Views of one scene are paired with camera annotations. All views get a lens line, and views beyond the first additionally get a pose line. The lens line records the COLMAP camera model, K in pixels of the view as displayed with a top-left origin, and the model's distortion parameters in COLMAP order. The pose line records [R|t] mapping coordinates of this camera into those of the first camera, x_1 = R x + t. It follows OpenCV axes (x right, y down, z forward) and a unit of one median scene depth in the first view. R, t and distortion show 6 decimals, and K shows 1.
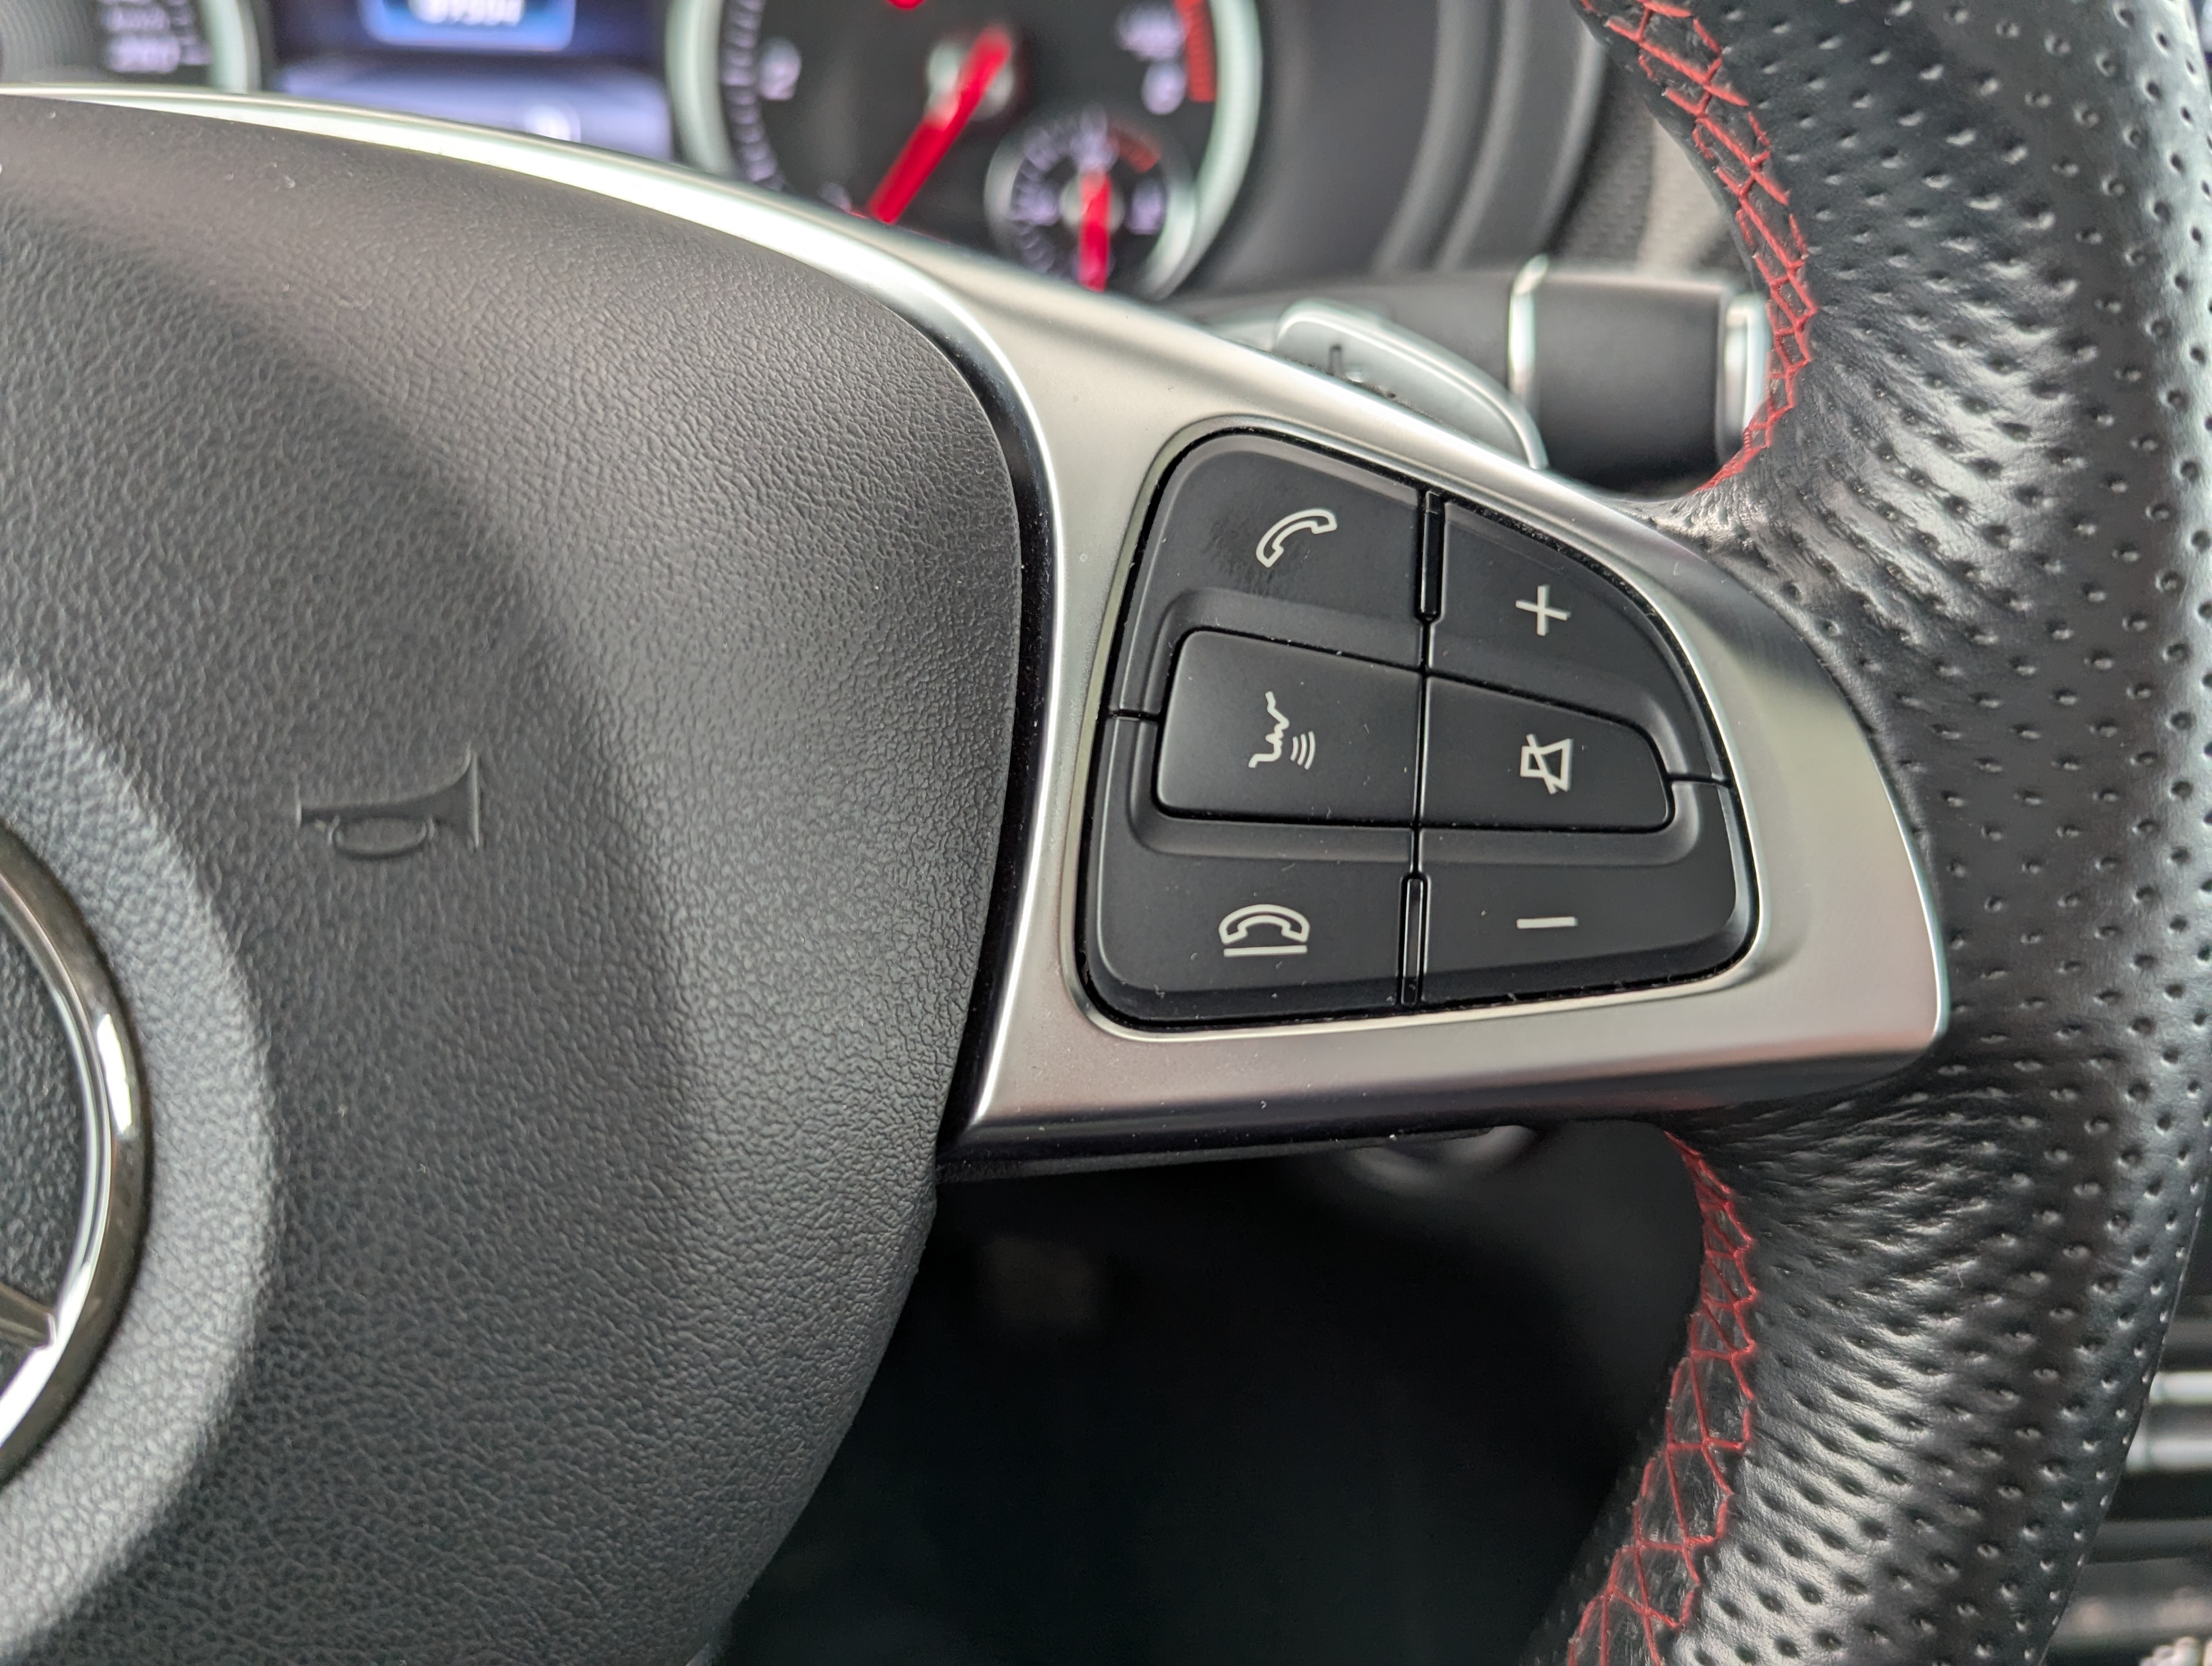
lens RADIAL K [[1833.9, 0, 1113.9], [0, 1833.9, 779.4], [0, 0, 1]] dist [0.004200, 0.007906]
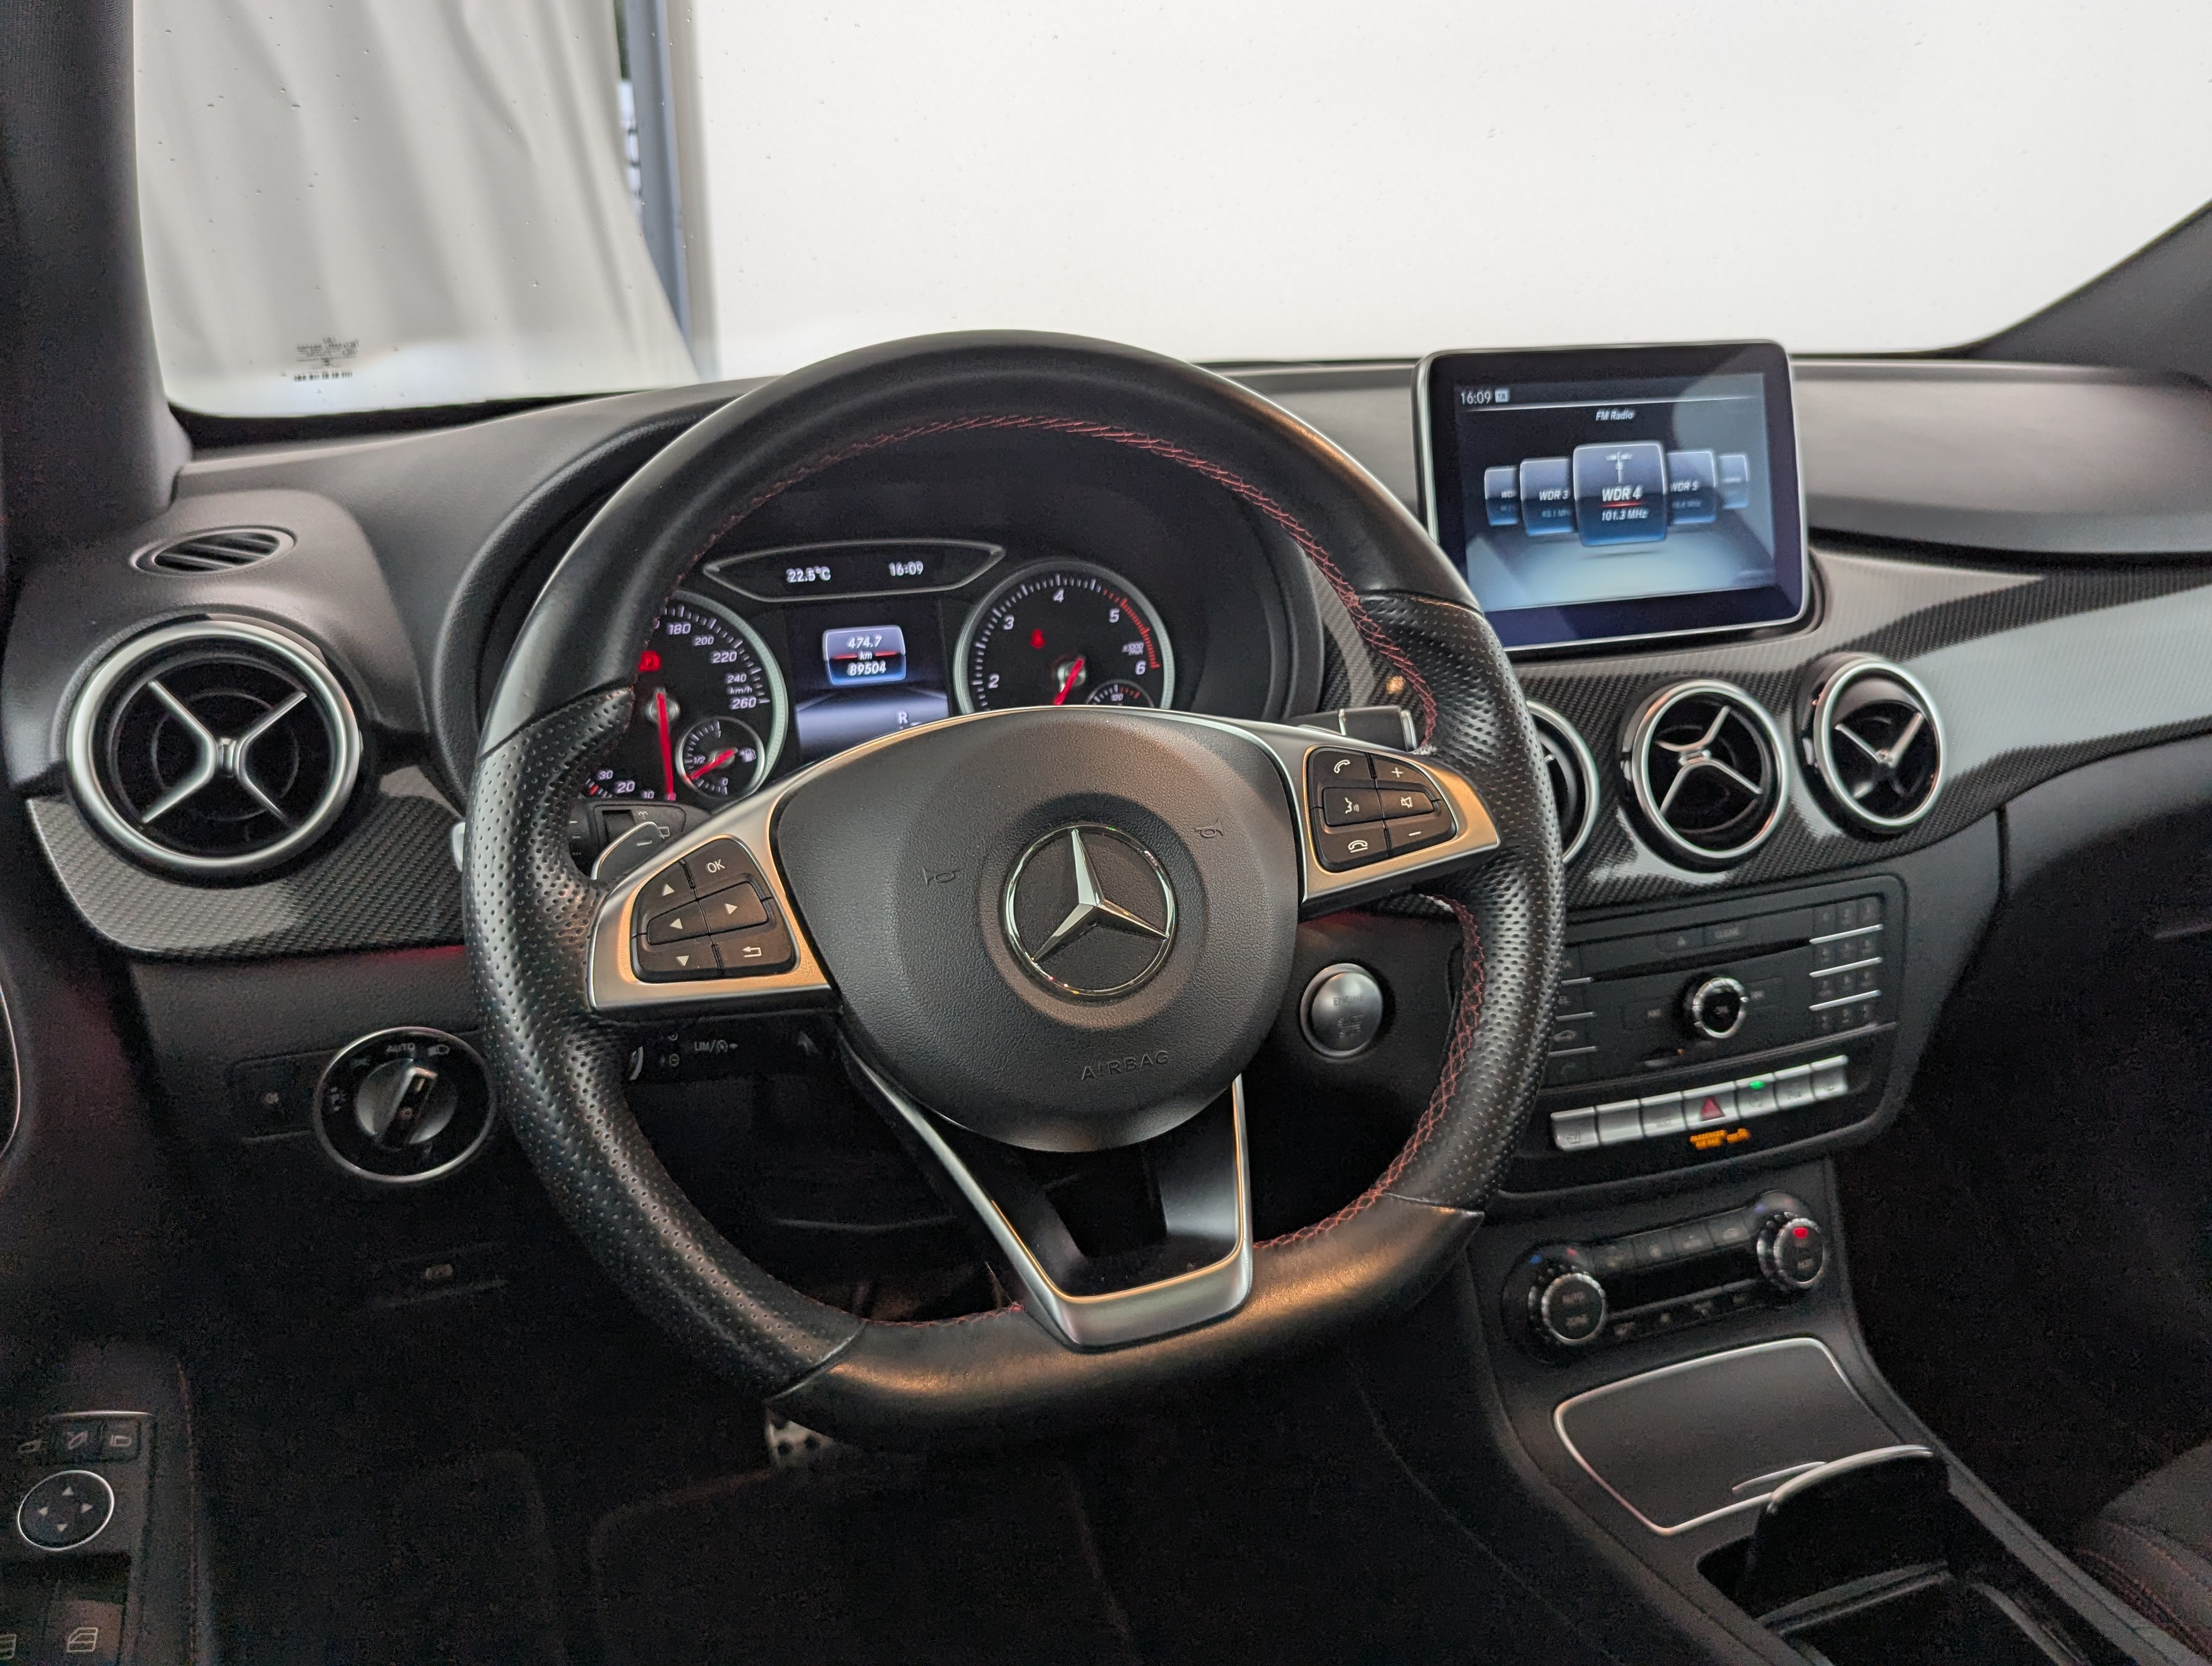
lens RADIAL K [[1668.0, 0, 1164.4], [0, 1668.0, 835.5], [0, 0, 1]] dist [0.002693, 0.000455]
pose [[0.959021, -0.137621, 0.247667, -1.363516], [0.192184, 0.958251, -0.211708, 0.820220], [-0.208191, 0.250630, 0.945432, -2.741551]]
